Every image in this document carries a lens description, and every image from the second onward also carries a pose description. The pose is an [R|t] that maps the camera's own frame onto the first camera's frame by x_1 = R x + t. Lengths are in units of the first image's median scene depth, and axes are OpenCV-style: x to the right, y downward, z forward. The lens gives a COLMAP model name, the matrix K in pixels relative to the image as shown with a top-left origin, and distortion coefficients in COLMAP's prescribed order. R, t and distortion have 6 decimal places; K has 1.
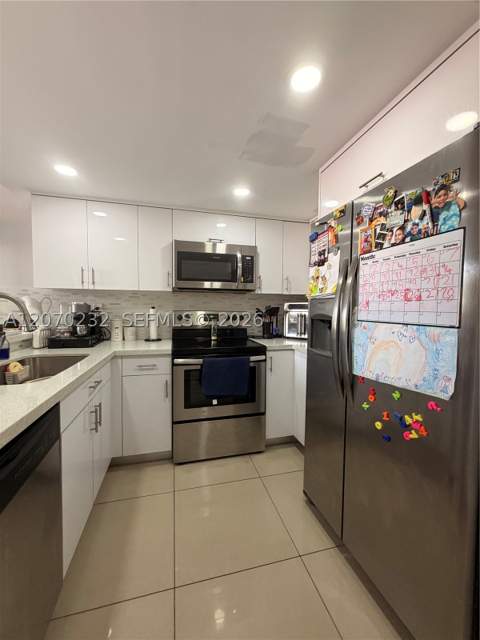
lens RADIAL K [[257.3, 0, 238.8], [0, 257.3, 318.5], [0, 0, 1]] dist [0.000205, -0.000168]
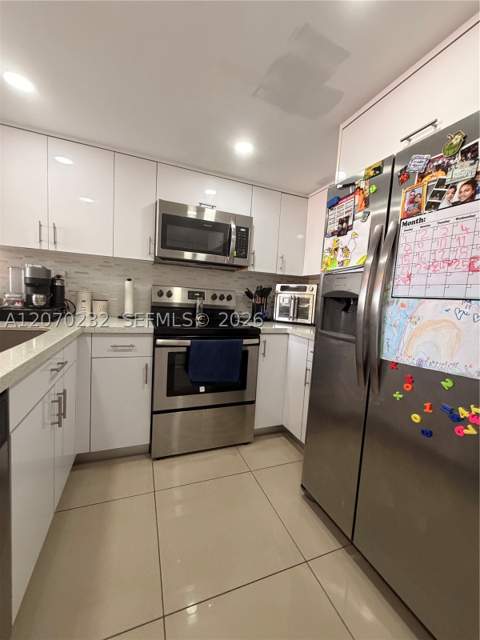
lens RADIAL K [[257.3, 0, 238.8], [0, 257.3, 318.5], [0, 0, 1]] dist [0.000205, -0.000168]
pose [[0.991479, 0.040664, 0.123759, -0.091899], [-0.046515, 0.997914, 0.044763, 0.039624], [-0.121681, -0.050138, 0.991302, 0.129926]]
